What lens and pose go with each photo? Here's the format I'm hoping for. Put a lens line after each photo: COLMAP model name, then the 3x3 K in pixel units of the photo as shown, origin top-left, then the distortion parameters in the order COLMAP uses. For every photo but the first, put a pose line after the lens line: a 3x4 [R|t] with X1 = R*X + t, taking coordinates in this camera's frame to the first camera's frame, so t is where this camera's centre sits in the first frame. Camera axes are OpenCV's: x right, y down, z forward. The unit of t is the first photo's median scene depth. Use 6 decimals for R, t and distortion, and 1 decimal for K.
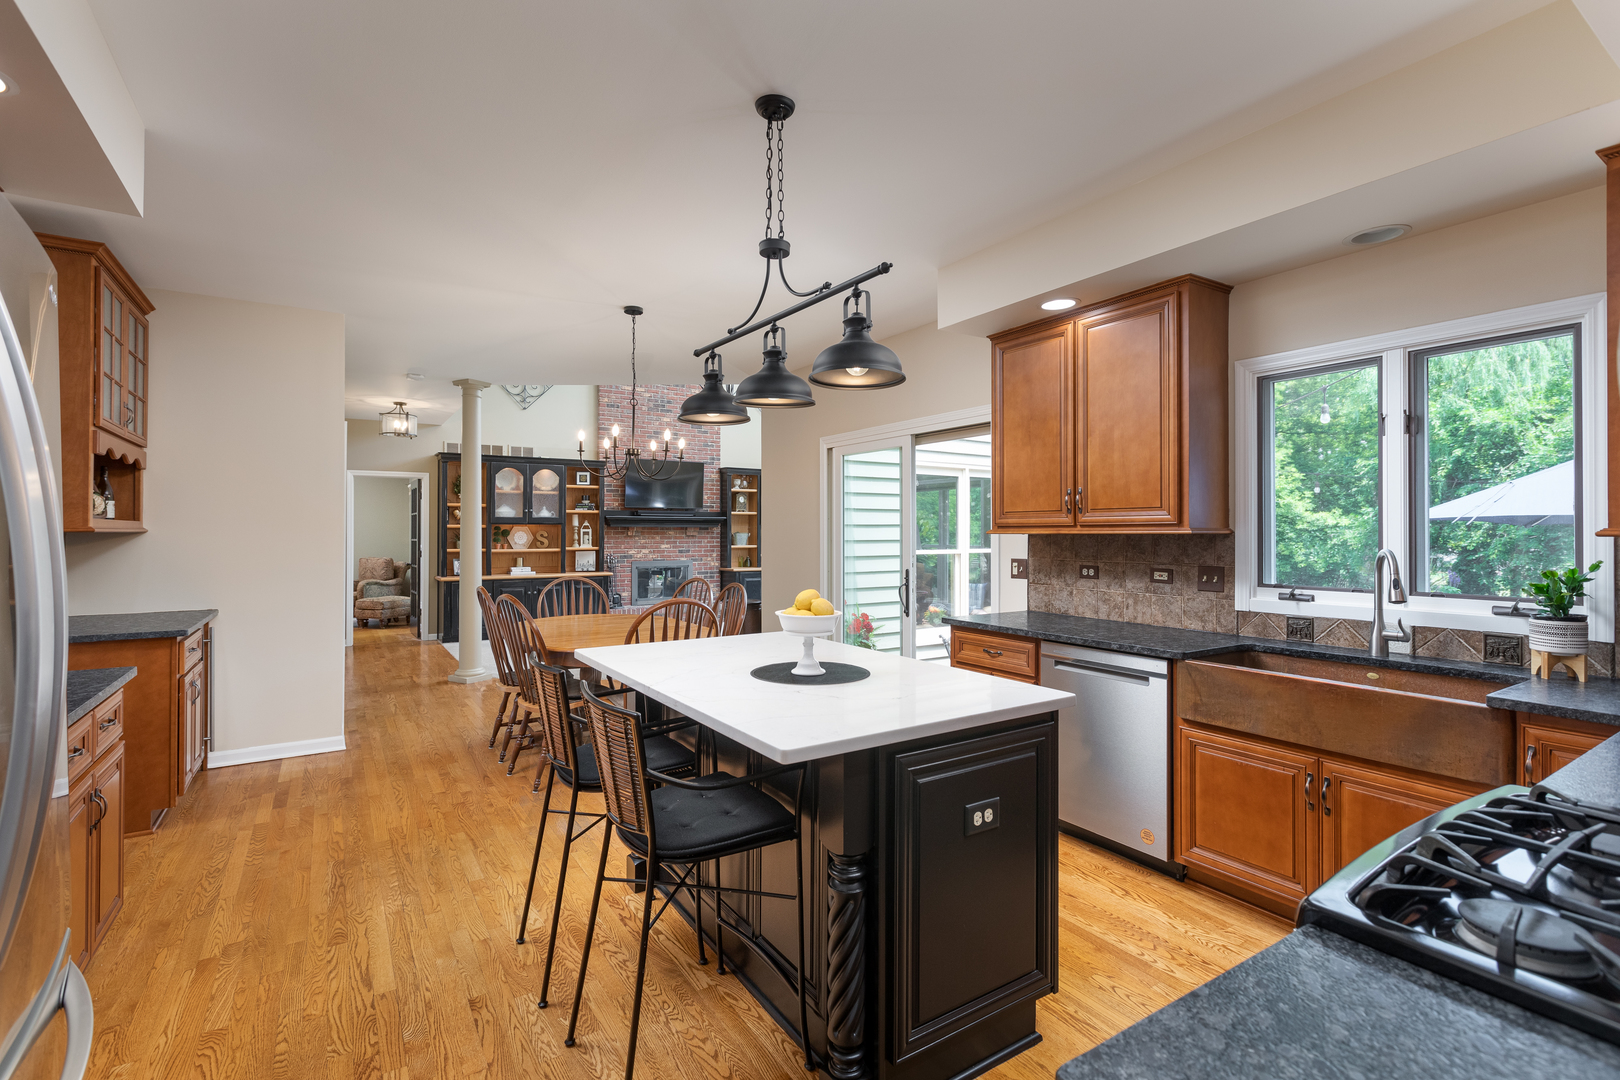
lens RADIAL K [[735.2, 0, 802.4], [0, 735.2, 534.6], [0, 0, 1]] dist [-0.003372, 0.001778]
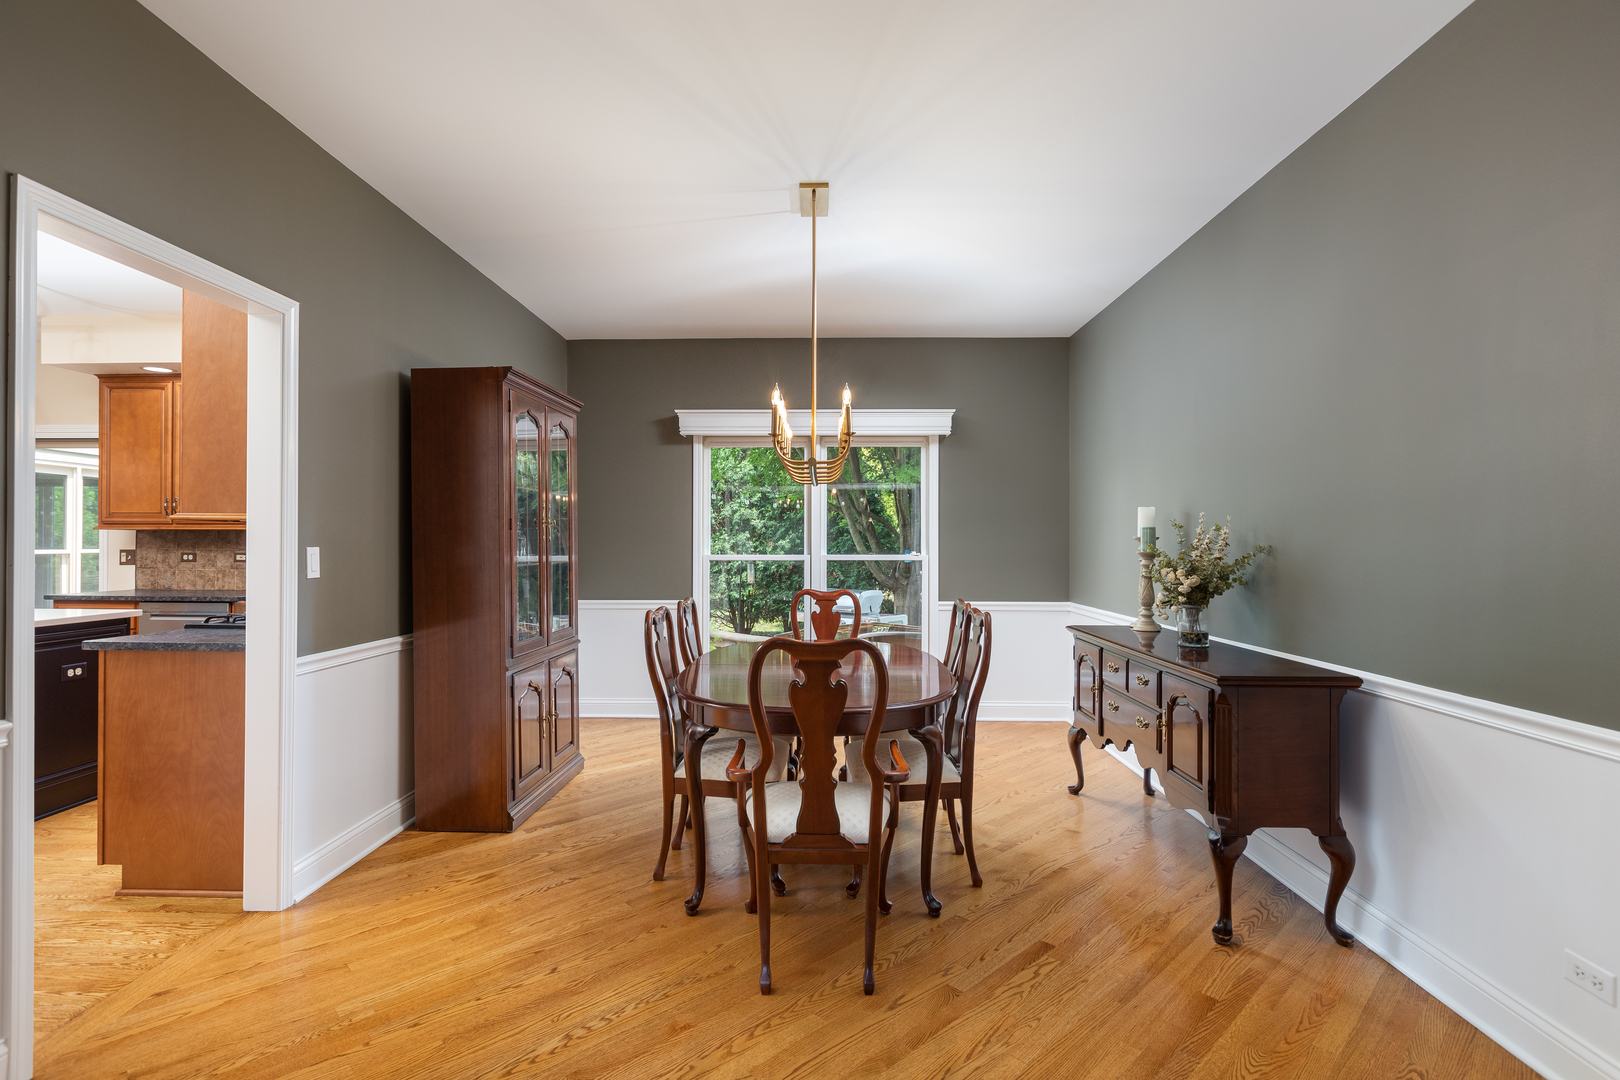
lens RADIAL K [[763.5, 0, 808.6], [0, 763.5, 539.1], [0, 0, 1]] dist [-0.003538, -0.000562]
pose [[0.559283, 0.005740, 0.828957, -0.153219], [-0.001252, 0.999981, -0.006079, 0.023328], [-0.828976, 0.002362, 0.559280, -0.789899]]
